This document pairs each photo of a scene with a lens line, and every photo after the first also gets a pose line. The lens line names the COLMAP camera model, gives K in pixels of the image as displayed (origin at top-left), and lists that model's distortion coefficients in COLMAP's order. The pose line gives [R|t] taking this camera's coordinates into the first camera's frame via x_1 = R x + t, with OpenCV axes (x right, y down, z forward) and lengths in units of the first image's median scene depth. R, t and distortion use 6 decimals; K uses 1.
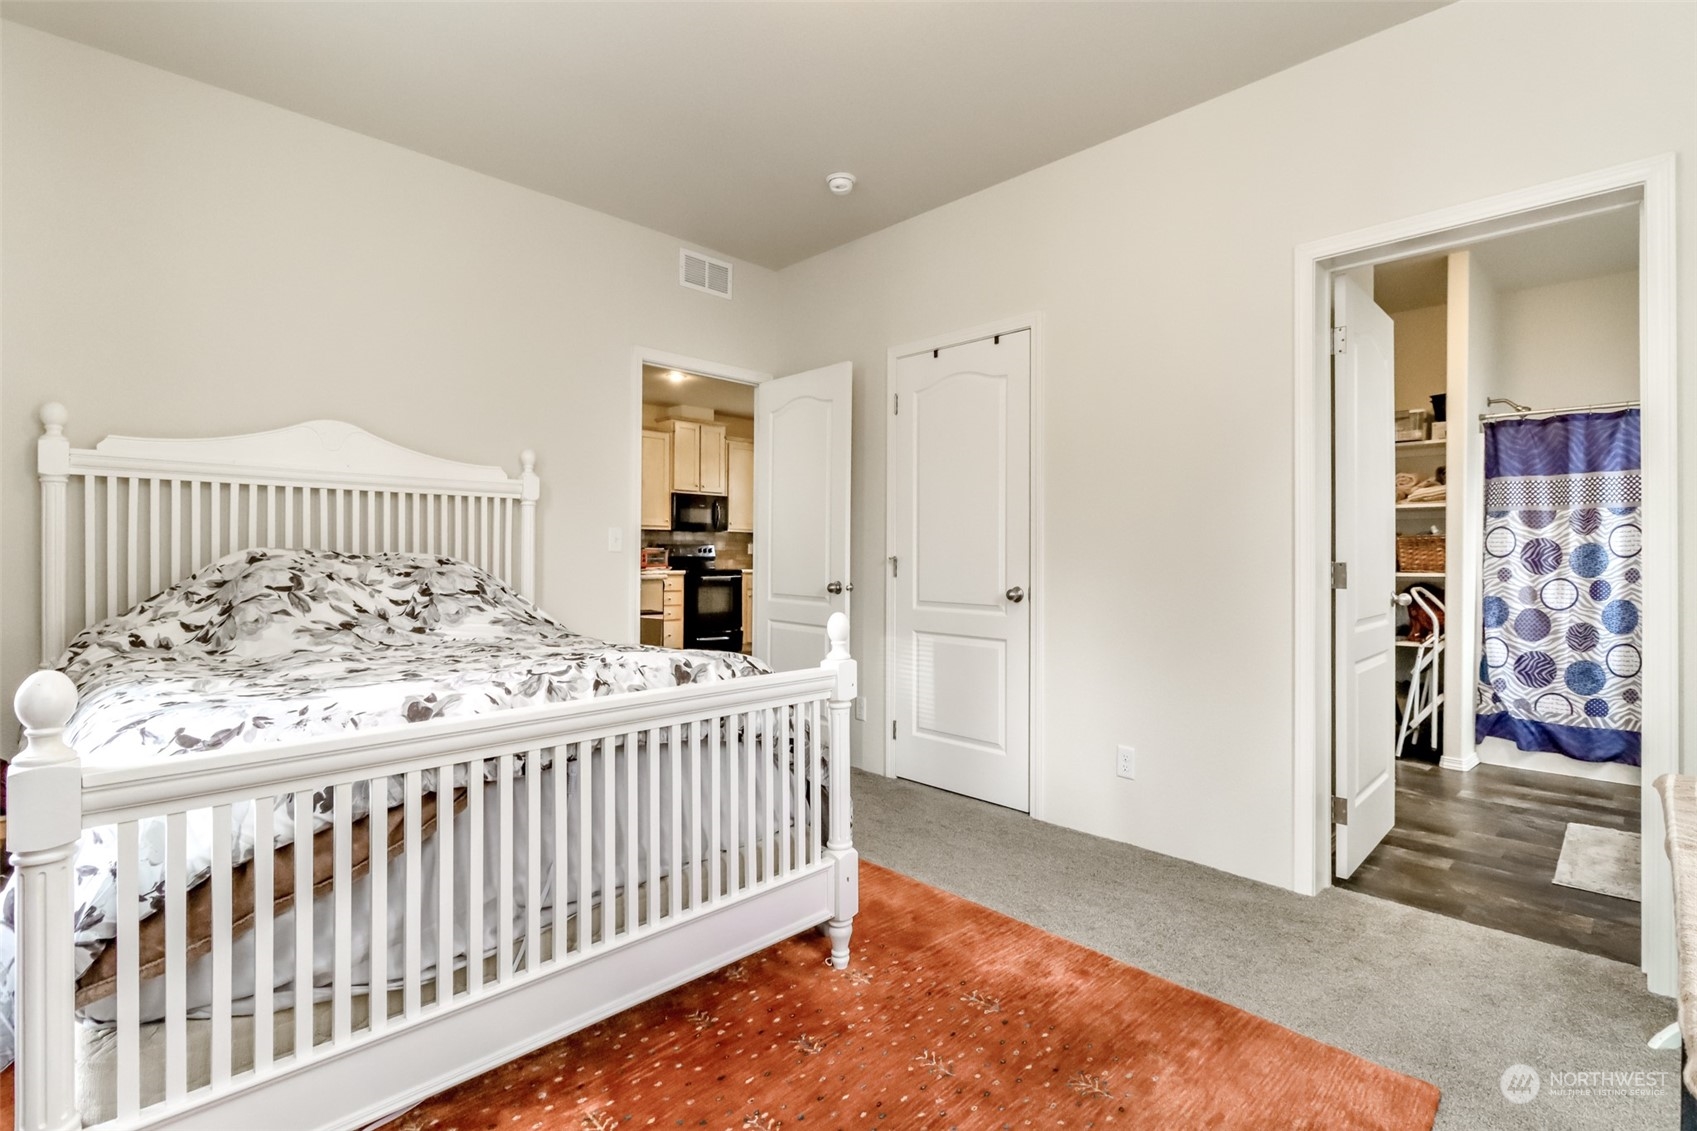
lens RADIAL K [[772.7, 0, 865.1], [0, 772.7, 557.5], [0, 0, 1]] dist [0.008551, -0.004782]
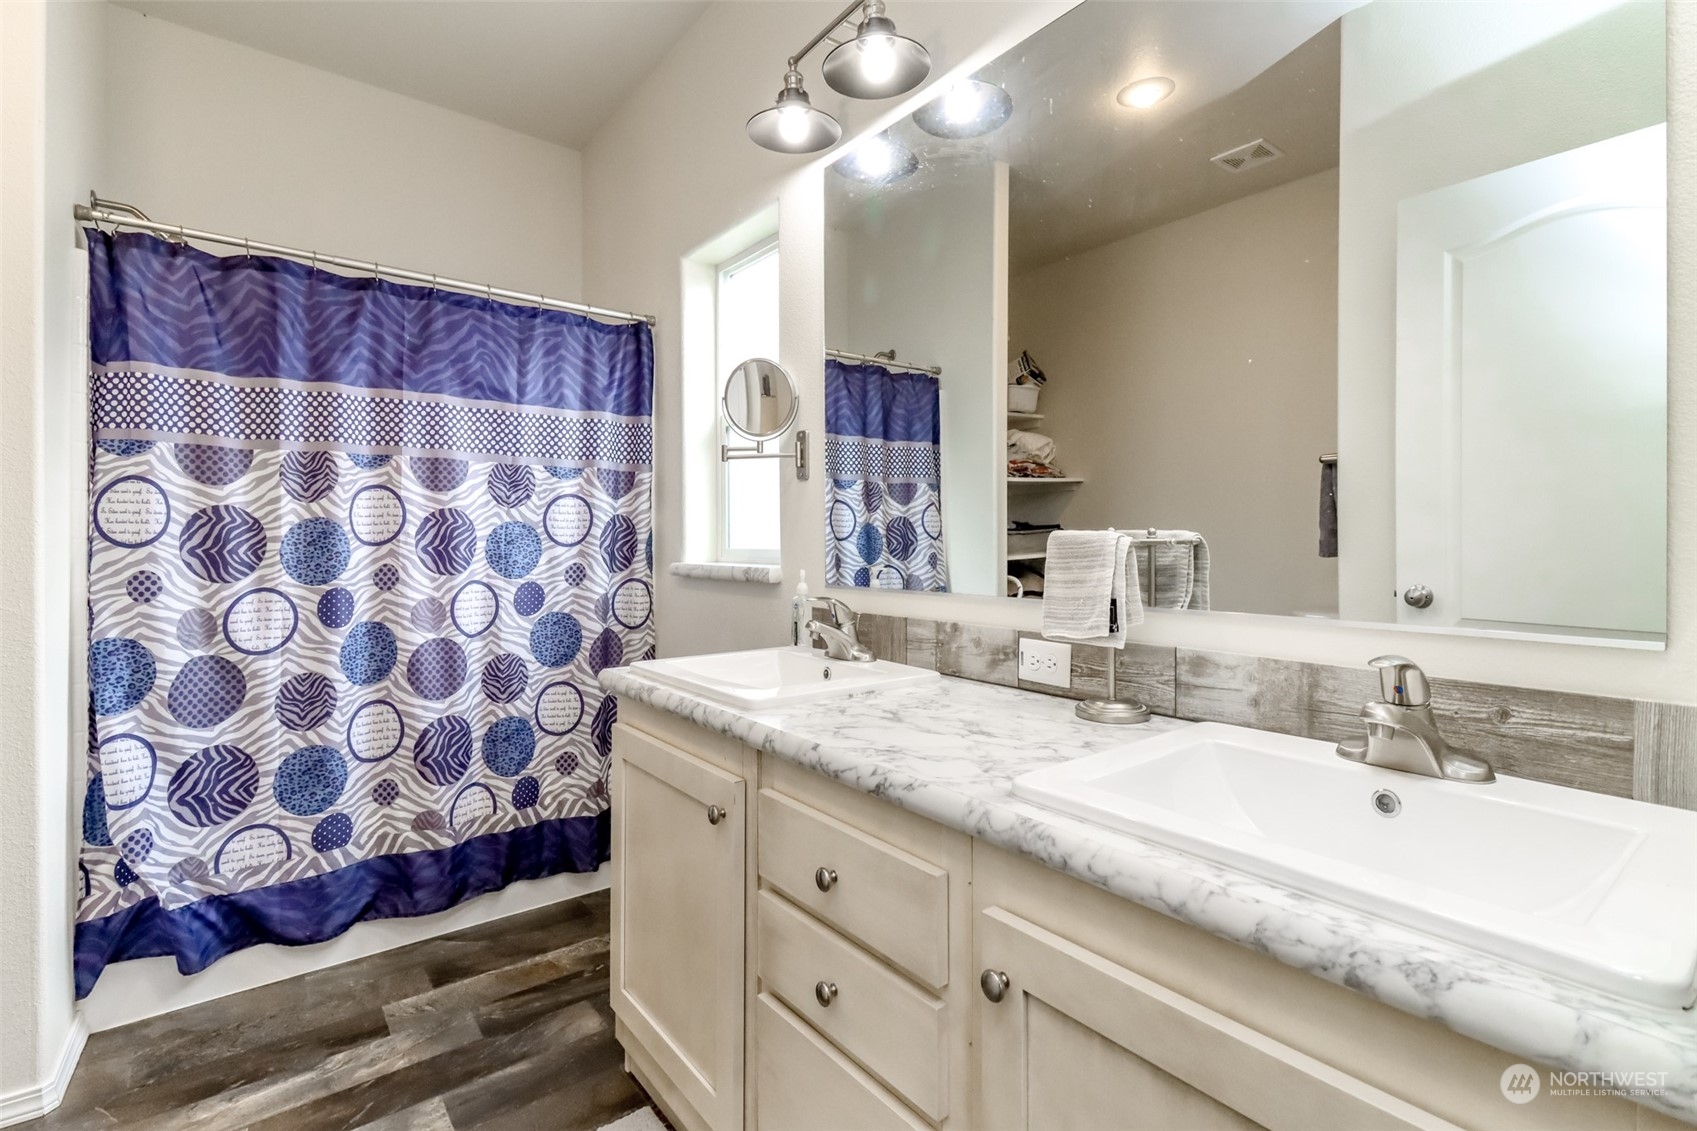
lens RADIAL K [[772.7, 0, 870.9], [0, 772.7, 542.1], [0, 0, 1]] dist [0.008551, -0.004782]
pose [[0.083349, -0.013310, 0.996432, 0.437206], [-0.001417, 0.999908, 0.013475, -0.009654], [-0.996519, -0.002535, 0.083322, 0.573101]]
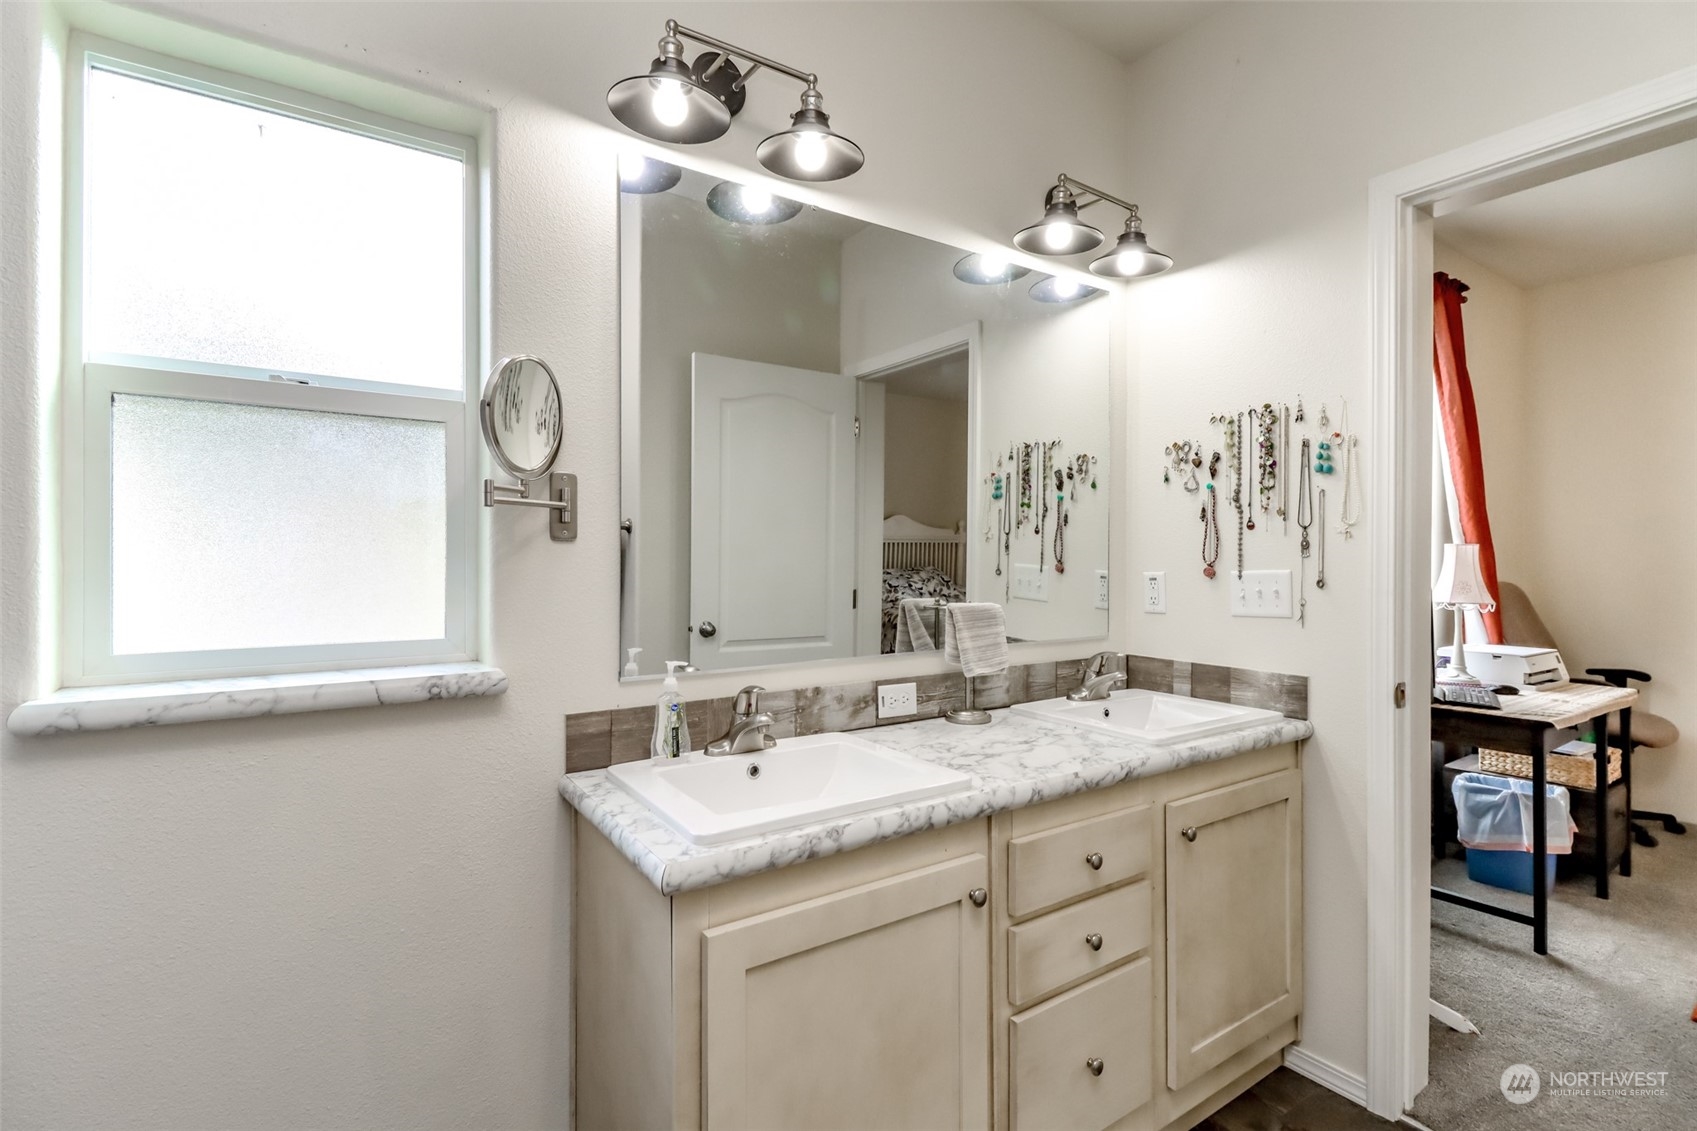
lens RADIAL K [[772.7, 0, 832.4], [0, 772.7, 559.1], [0, 0, 1]] dist [0.008551, -0.004782]
pose [[-0.977272, -0.006815, 0.211878, 0.722121], [-0.006944, 0.999976, 0.000135, -0.034628], [-0.211874, -0.001339, -0.977296, 0.973583]]
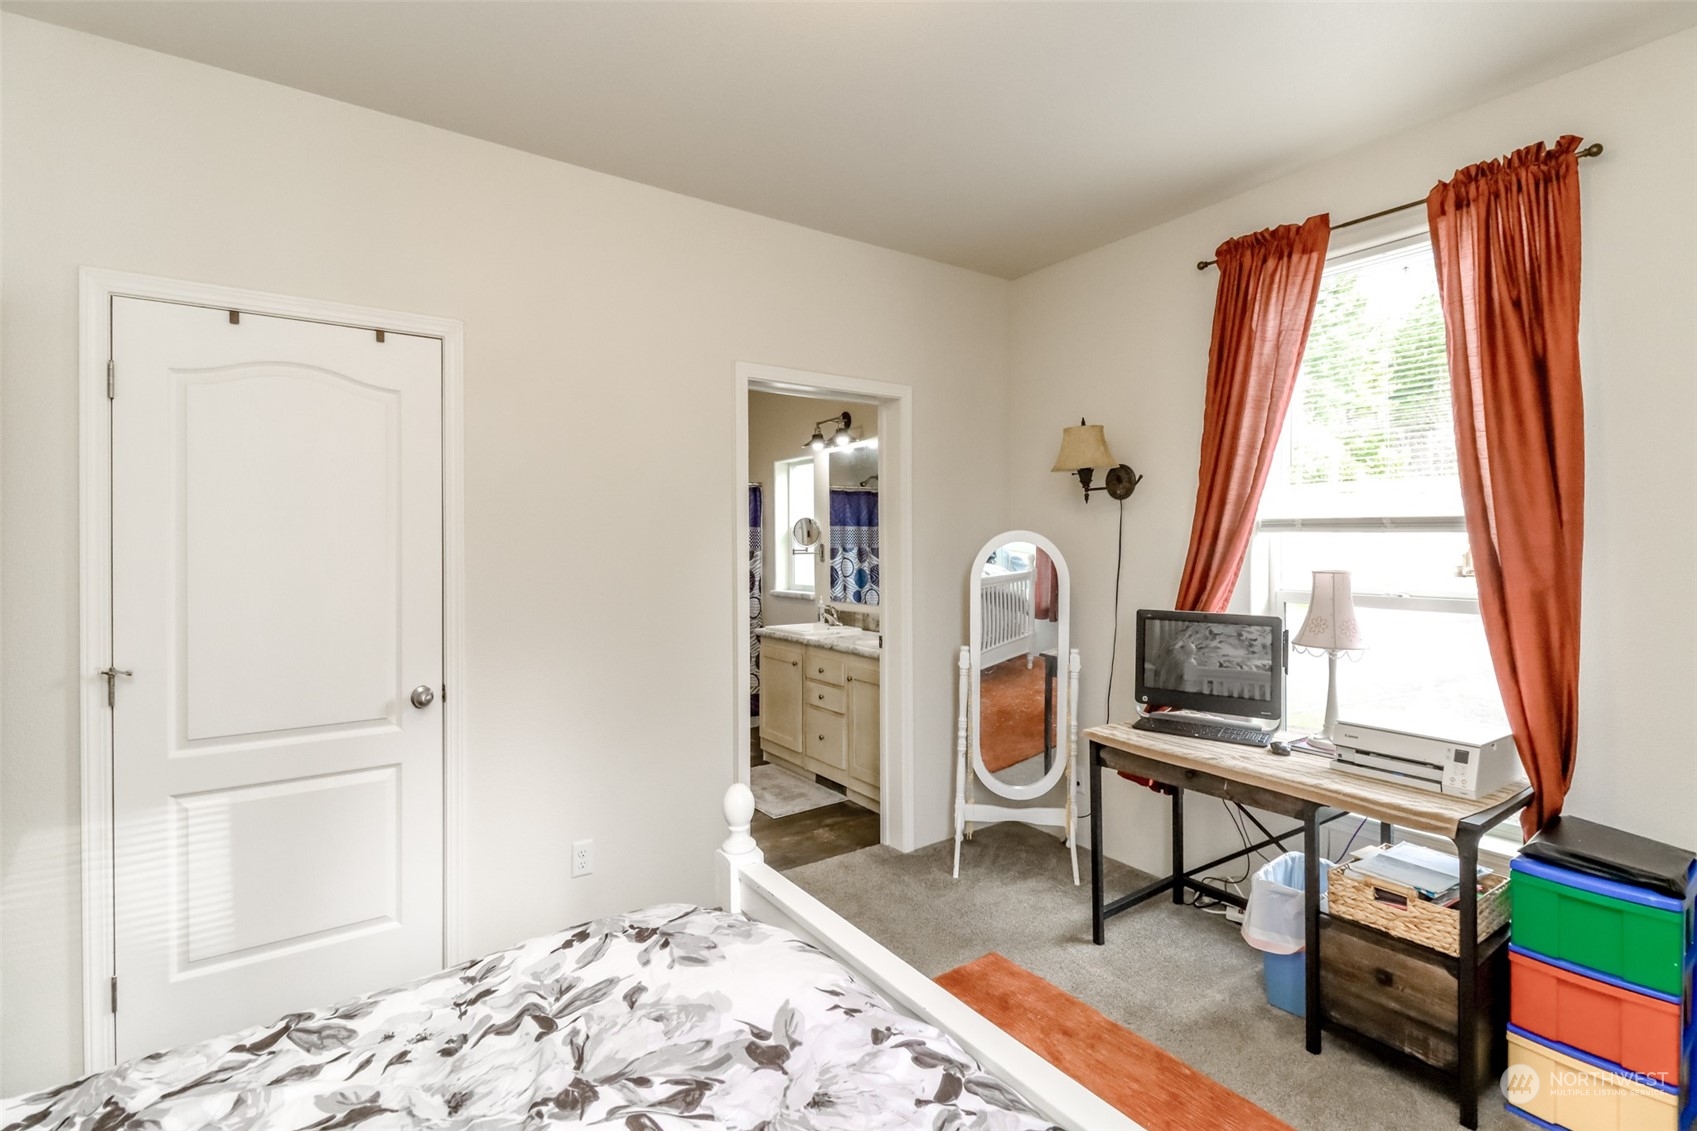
lens RADIAL K [[772.7, 0, 855.1], [0, 772.7, 542.8], [0, 0, 1]] dist [0.008551, -0.004782]
pose [[0.168420, -0.007054, 0.985690, -0.367023], [0.001452, 0.999975, 0.006908, -0.083009], [-0.985714, 0.000268, 0.168426, 0.380348]]
